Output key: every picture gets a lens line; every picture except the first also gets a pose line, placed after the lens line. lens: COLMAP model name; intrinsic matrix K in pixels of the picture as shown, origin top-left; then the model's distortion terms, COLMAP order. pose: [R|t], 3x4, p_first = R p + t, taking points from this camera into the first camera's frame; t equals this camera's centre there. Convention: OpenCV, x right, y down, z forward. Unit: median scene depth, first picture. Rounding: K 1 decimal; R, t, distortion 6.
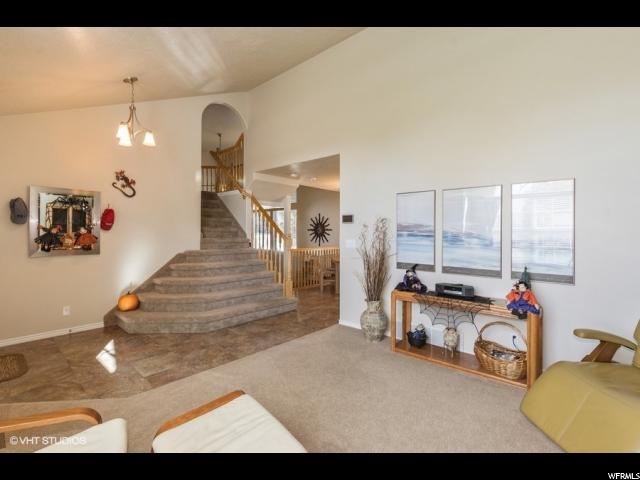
lens RADIAL K [[287.0, 0, 320.0], [0, 287.0, 237.4], [0, 0, 1]] dist [0.000290, 0.000019]
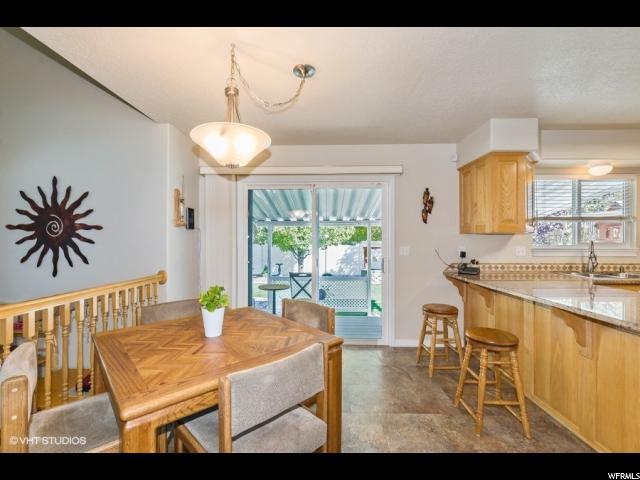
lens RADIAL K [[287.0, 0, 321.0], [0, 287.0, 239.6], [0, 0, 1]] dist [0.000290, 0.000019]
pose [[0.774391, 0.000557, 0.632707, 0.026495], [0.004224, 0.999973, -0.006050, -0.008757], [-0.632693, 0.007358, 0.774368, 0.554453]]
